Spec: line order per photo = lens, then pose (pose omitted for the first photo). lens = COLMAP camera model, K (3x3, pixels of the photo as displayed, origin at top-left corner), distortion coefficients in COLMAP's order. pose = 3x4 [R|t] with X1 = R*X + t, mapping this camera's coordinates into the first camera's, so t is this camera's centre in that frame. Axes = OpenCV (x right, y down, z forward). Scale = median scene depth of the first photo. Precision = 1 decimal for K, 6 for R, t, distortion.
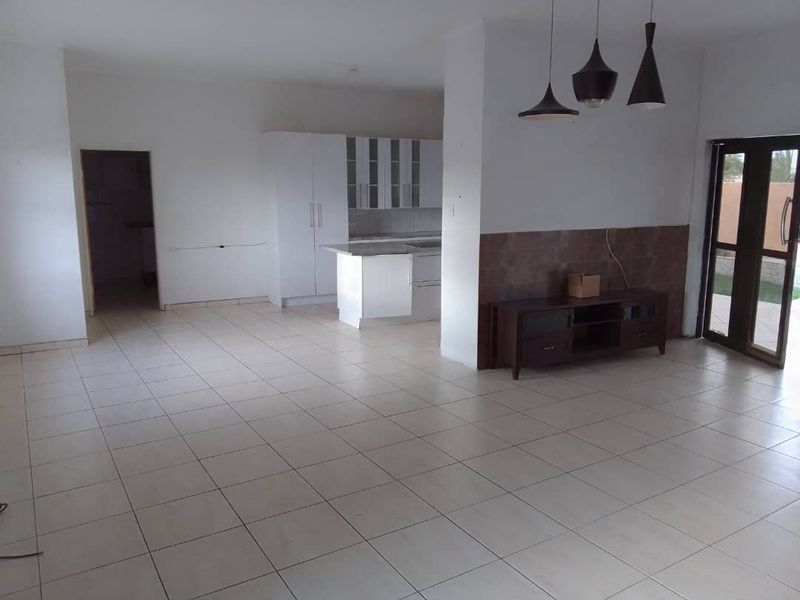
lens RADIAL K [[609.4, 0, 400.0], [0, 609.4, 300.0], [0, 0, 1]] dist [0.031306, -0.005657]
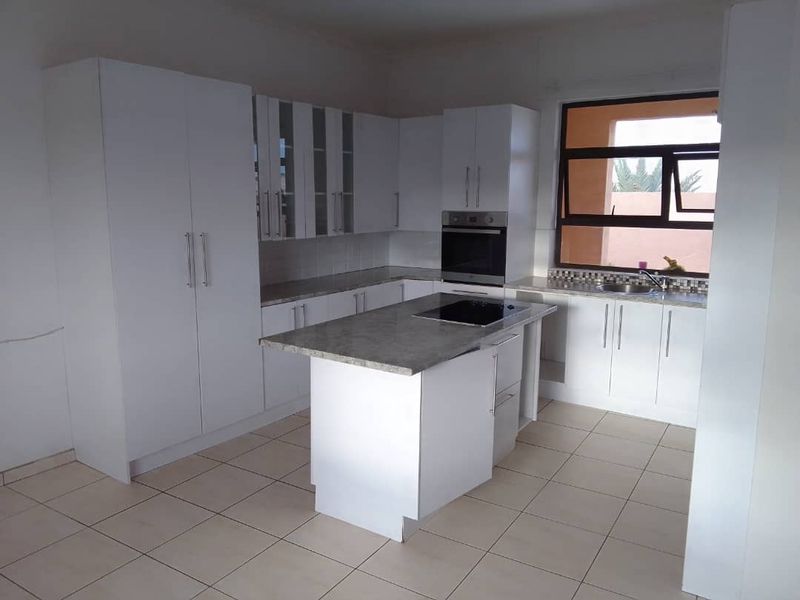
lens RADIAL K [[609.4, 0, 400.0], [0, 609.4, 300.0], [0, 0, 1]] dist [0.031306, -0.005657]
pose [[0.899612, -0.069272, 0.431161, -0.186110], [0.076394, 0.997077, 0.000798, -0.092220], [-0.429956, 0.032220, 0.902275, 0.499017]]
